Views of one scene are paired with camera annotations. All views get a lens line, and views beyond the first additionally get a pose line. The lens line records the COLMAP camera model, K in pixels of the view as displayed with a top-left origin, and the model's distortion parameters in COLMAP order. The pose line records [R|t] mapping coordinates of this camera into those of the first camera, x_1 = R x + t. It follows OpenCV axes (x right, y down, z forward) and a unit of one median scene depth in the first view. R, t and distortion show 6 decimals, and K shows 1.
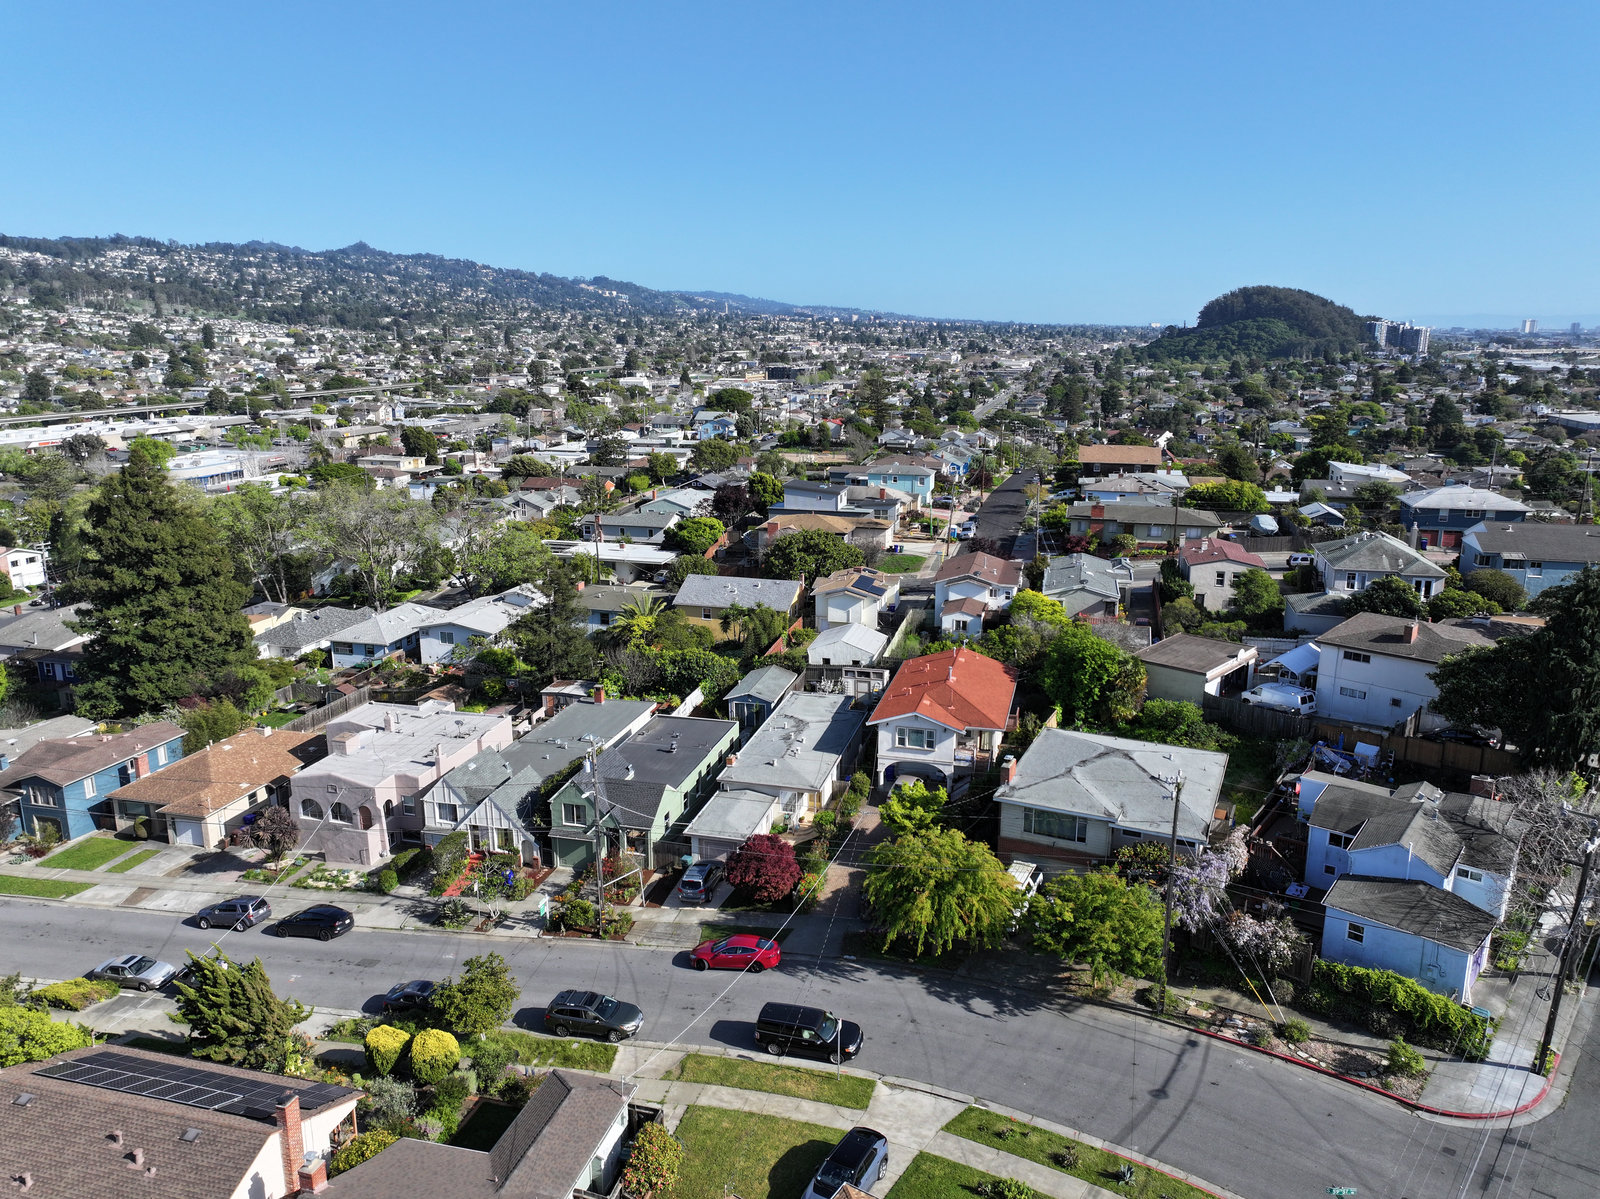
lens RADIAL K [[1120.6, 0, 809.3], [0, 1120.6, 597.6], [0, 0, 1]] dist [-0.005535, 0.015675]
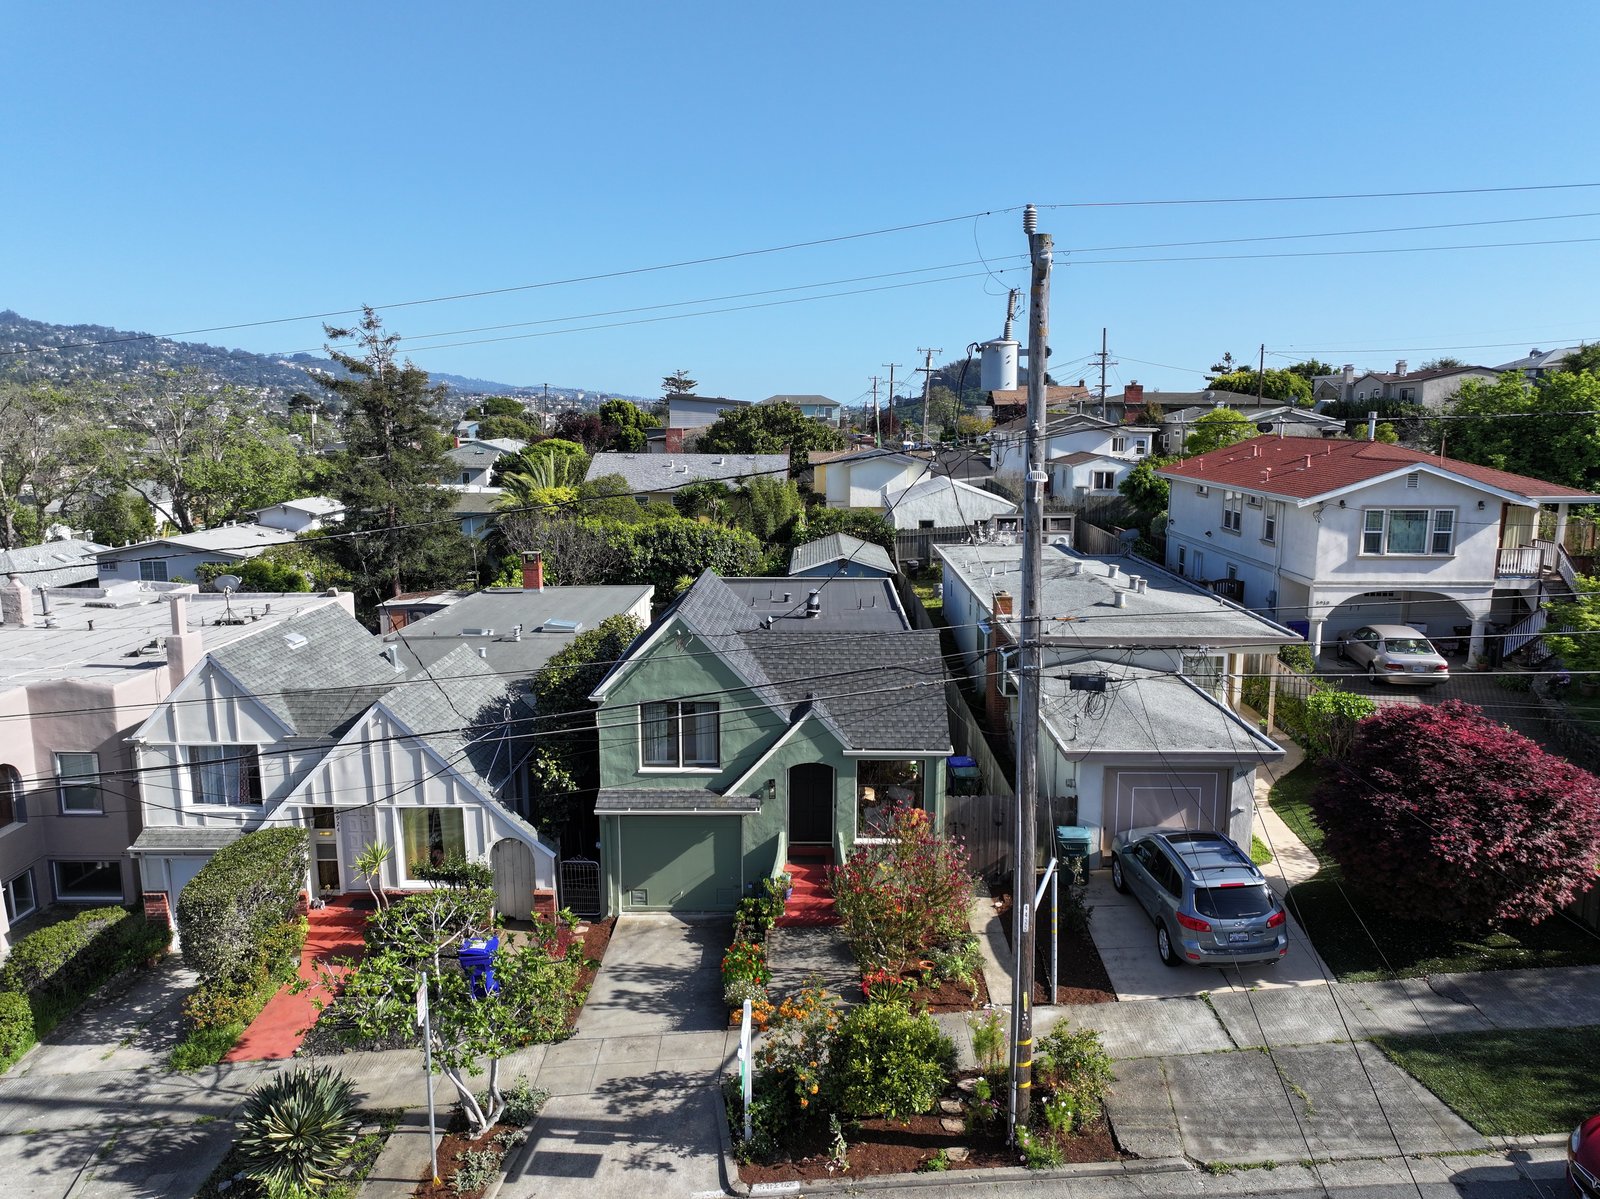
lens RADIAL K [[1120.6, 0, 809.3], [0, 1120.6, 597.6], [0, 0, 1]] dist [-0.005535, 0.015675]
pose [[0.971141, -0.040002, 0.235127, -0.221067], [0.056624, 0.996318, -0.064371, 0.159312], [-0.231687, 0.075827, 0.969831, 0.617017]]
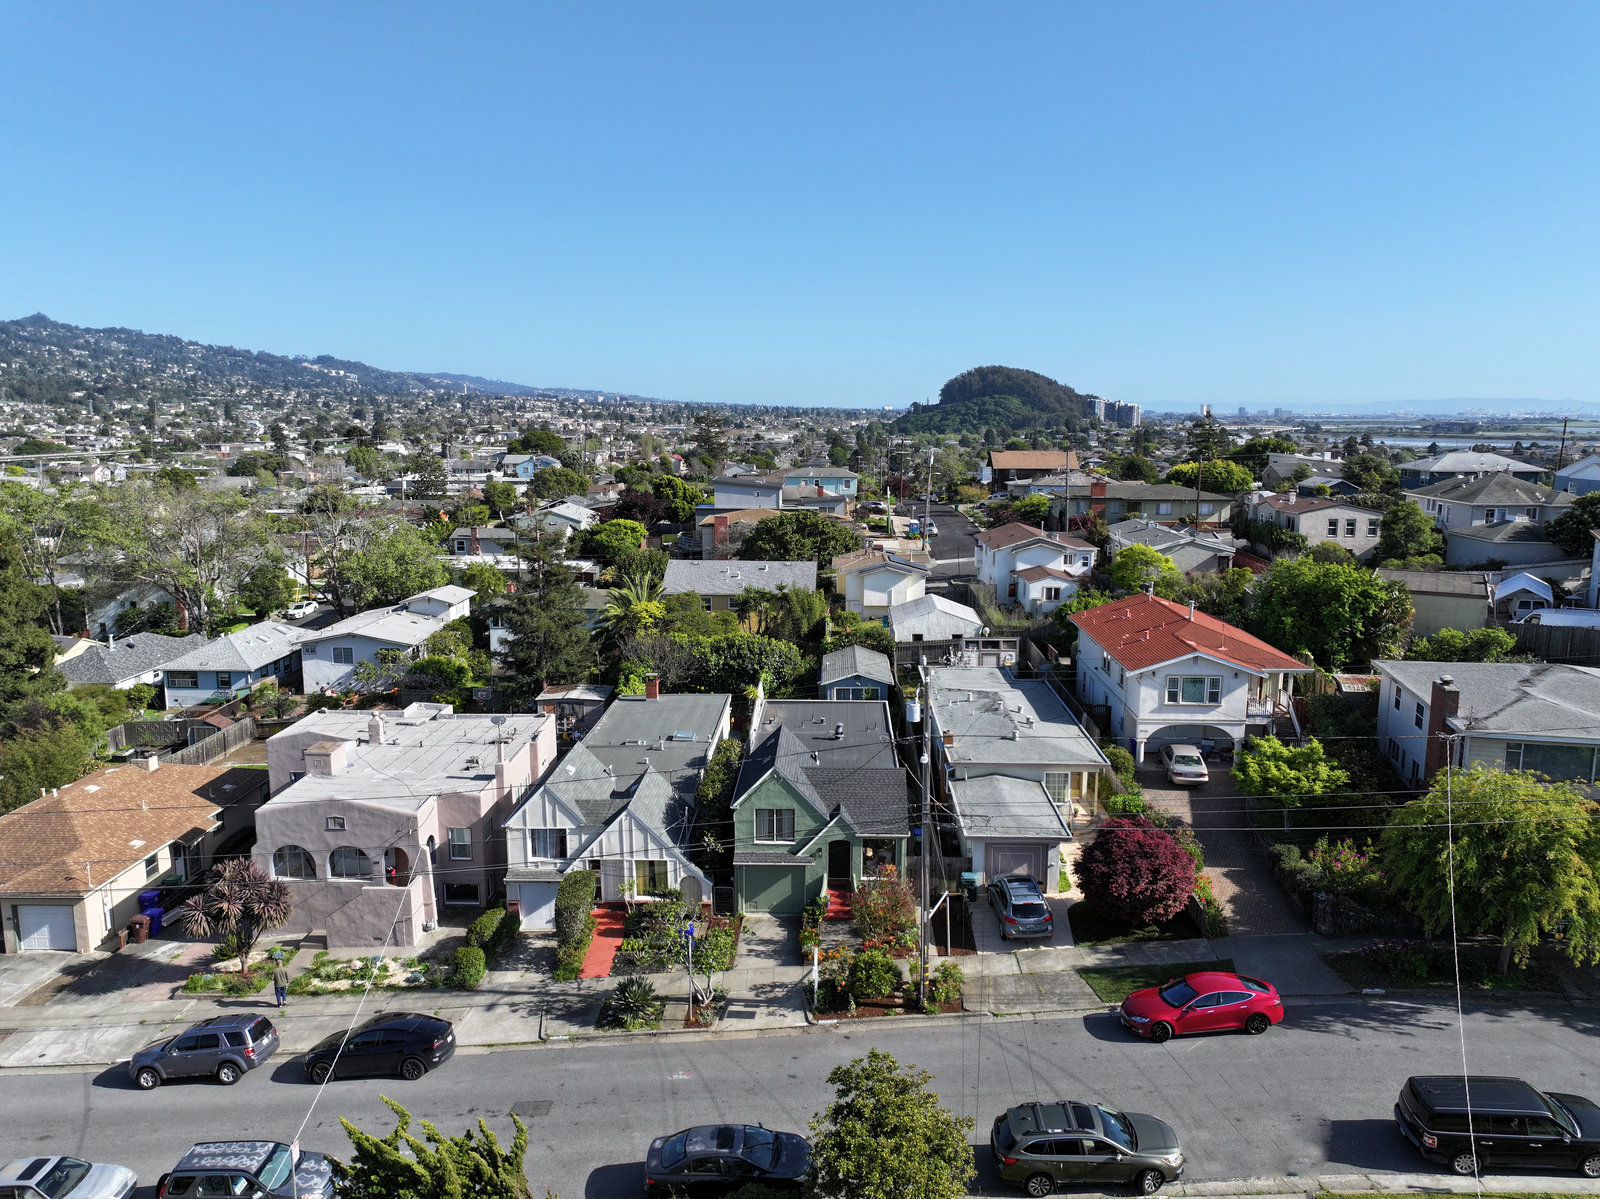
lens RADIAL K [[1120.6, 0, 809.3], [0, 1120.6, 597.6], [0, 0, 1]] dist [-0.005535, 0.015675]
pose [[0.974798, -0.035301, 0.220278, -0.291242], [0.051005, 0.996514, -0.066014, 0.097563], [-0.217180, 0.075586, 0.973201, 0.336880]]
